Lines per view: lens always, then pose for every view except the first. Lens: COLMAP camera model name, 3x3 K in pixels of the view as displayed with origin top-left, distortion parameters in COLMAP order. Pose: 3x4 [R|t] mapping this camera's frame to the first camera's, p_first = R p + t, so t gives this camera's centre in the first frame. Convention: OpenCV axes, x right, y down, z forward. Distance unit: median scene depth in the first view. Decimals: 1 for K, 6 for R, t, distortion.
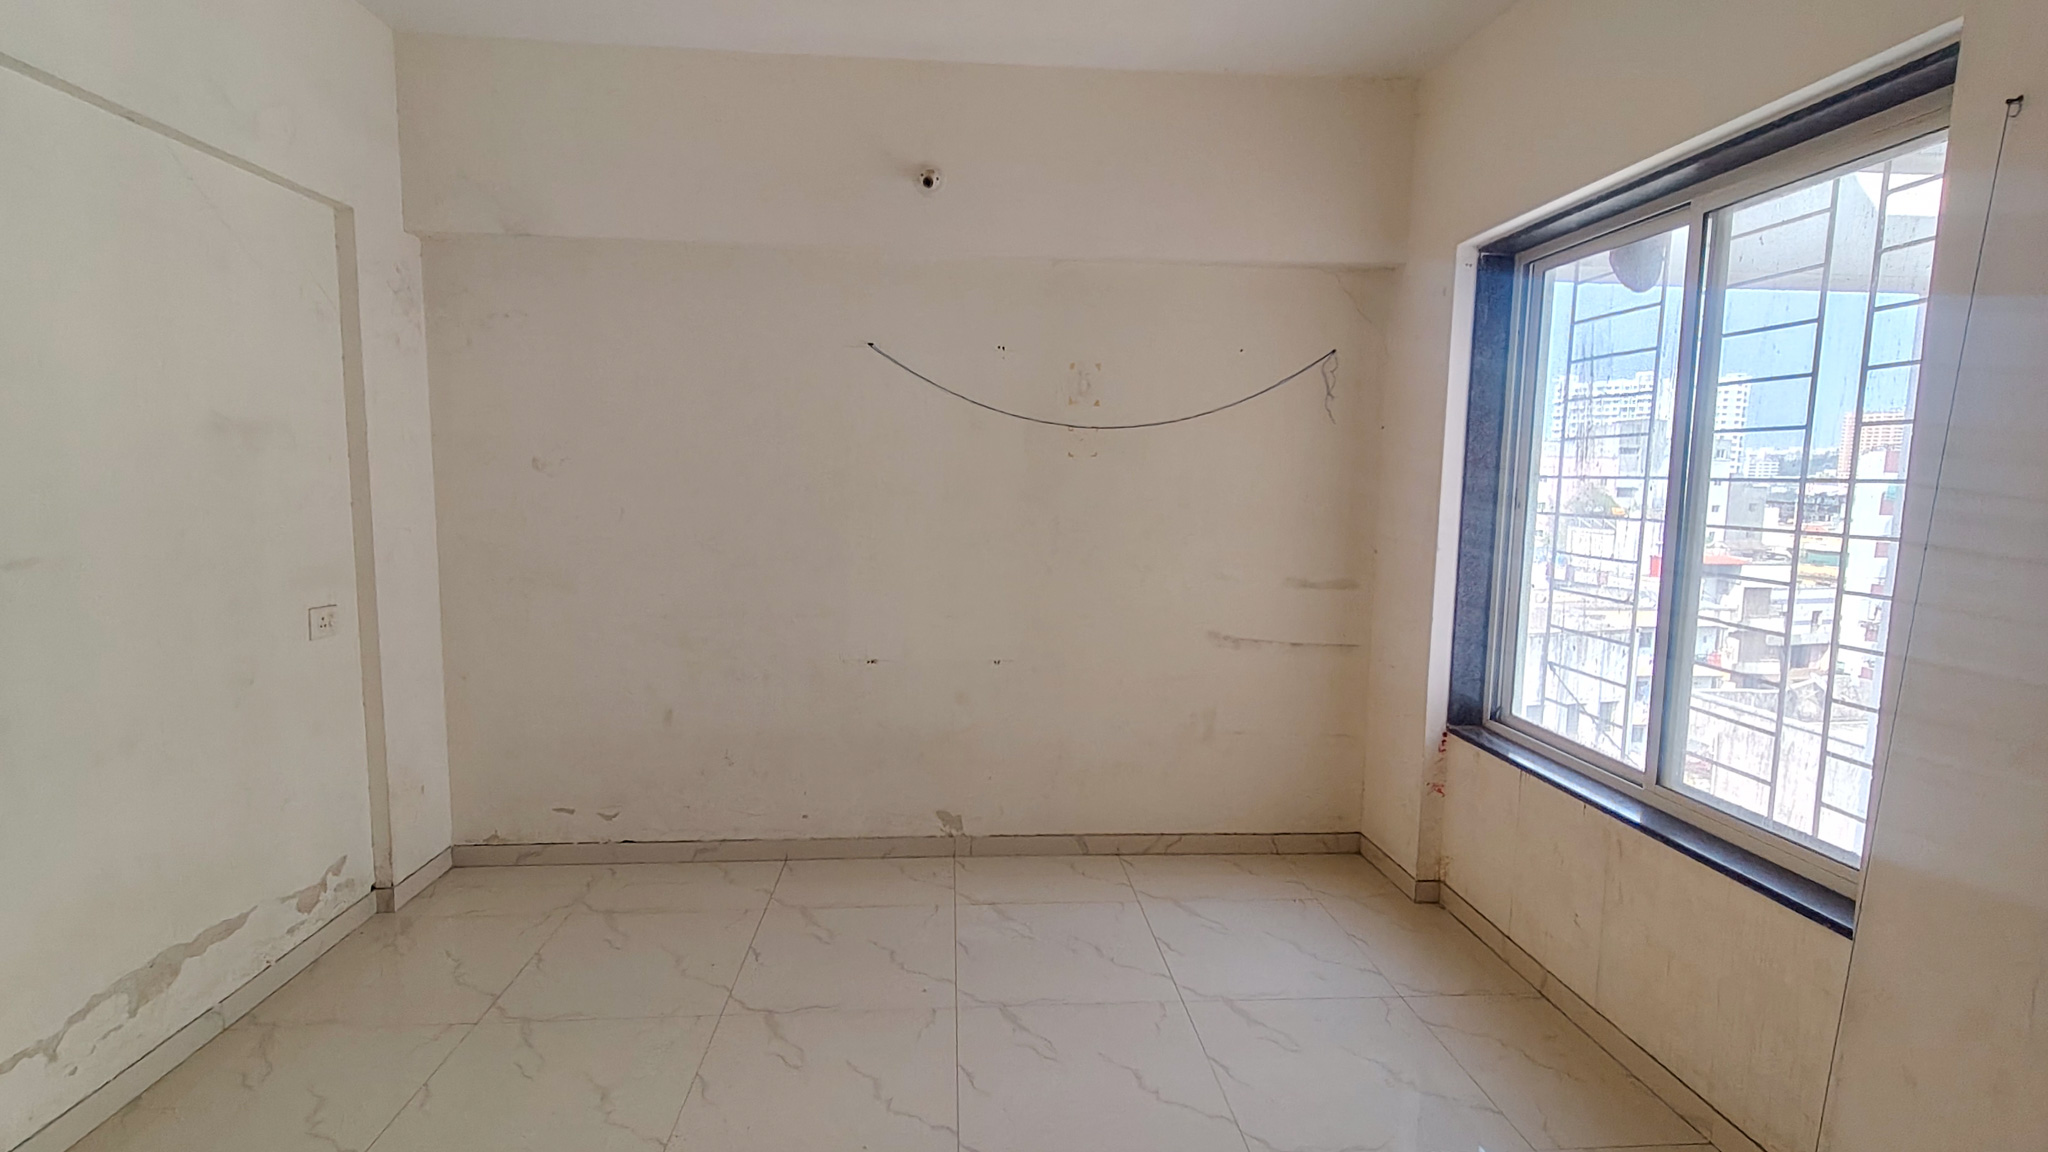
lens RADIAL K [[964.4, 0, 1026.5], [0, 964.4, 581.2], [0, 0, 1]] dist [0.001347, 0.000075]
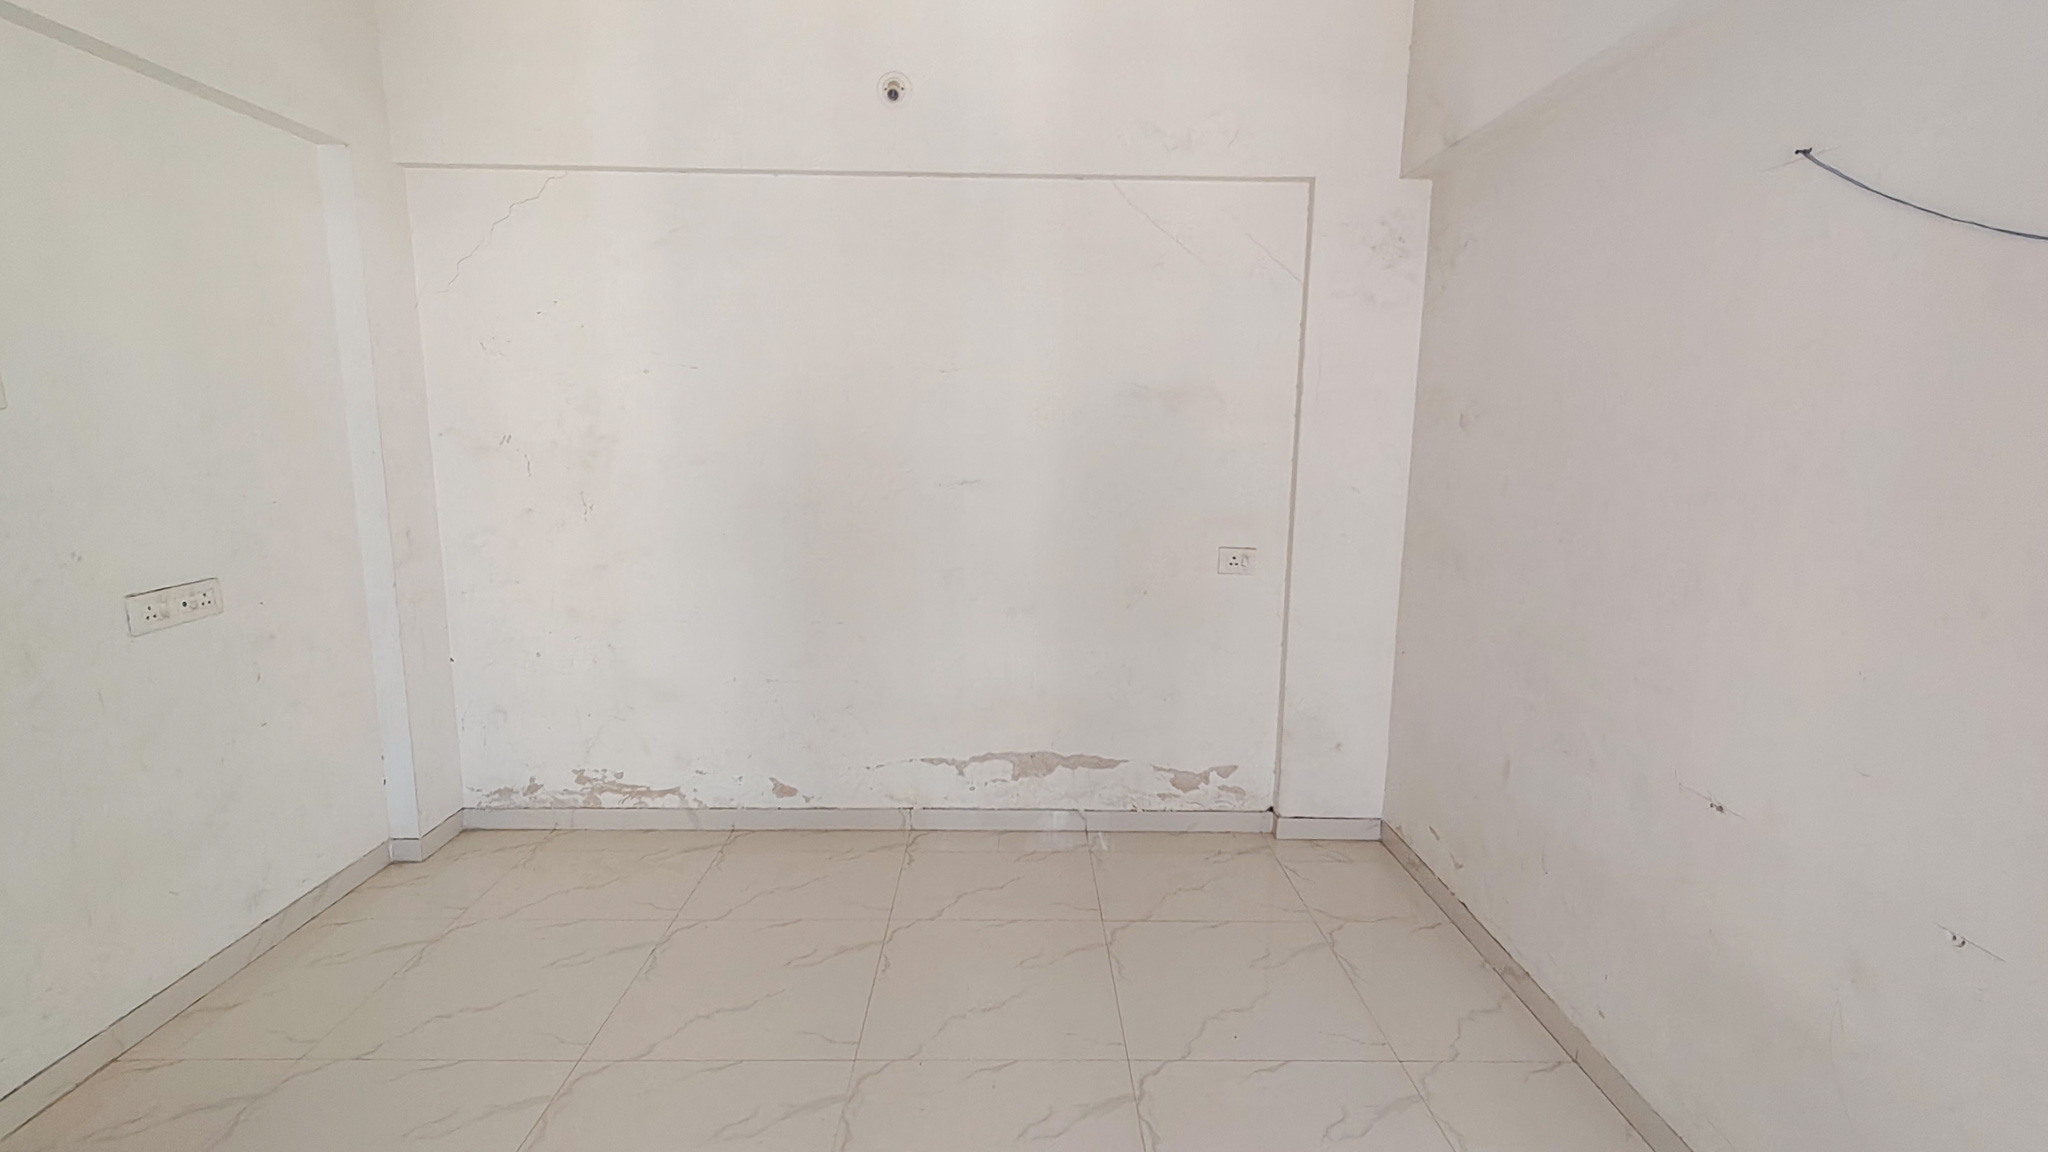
lens RADIAL K [[964.4, 0, 1026.5], [0, 964.4, 581.2], [0, 0, 1]] dist [0.001347, 0.000075]
pose [[-0.071249, 0.149484, -0.986194, 0.417541], [-0.121611, 0.980029, 0.157335, -0.082413], [0.990017, 0.131142, -0.051647, 0.790127]]
